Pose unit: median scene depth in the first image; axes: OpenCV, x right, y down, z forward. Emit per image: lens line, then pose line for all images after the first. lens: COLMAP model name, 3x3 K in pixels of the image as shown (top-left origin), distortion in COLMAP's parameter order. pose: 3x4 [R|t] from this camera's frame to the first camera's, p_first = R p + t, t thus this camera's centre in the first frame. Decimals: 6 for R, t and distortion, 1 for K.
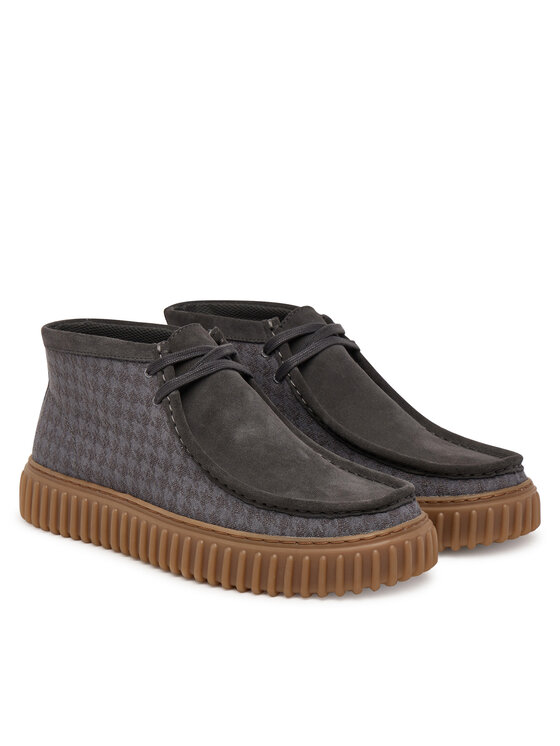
lens RADIAL K [[2194.1, 0, 280.0], [0, 2194.1, 373.0], [0, 0, 1]] dist [0.007133, 0.032779]
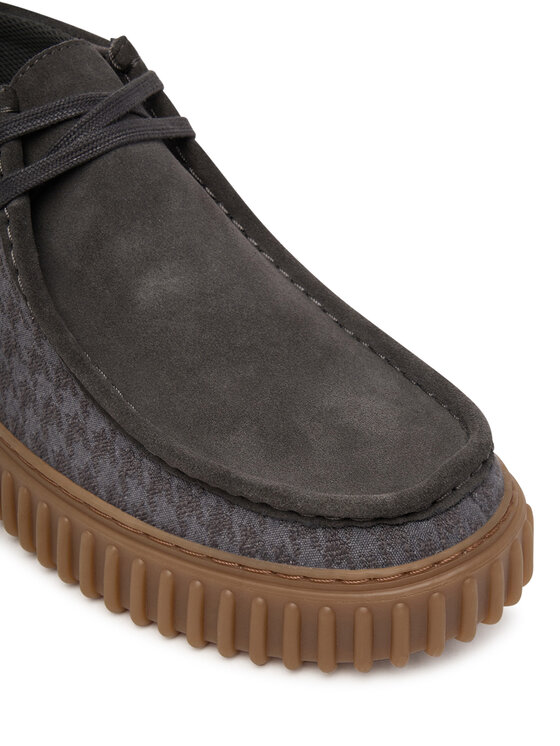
lens RADIAL K [[1331.5, 0, 280.0], [0, 1331.5, 373.0], [0, 0, 1]] dist [-0.109843, -0.026685]
pose [[0.994990, 0.036186, -0.093199, 0.040923], [0.005960, 0.909071, 0.416599, -0.081539], [0.099799, -0.415067, 0.904300, 0.730544]]
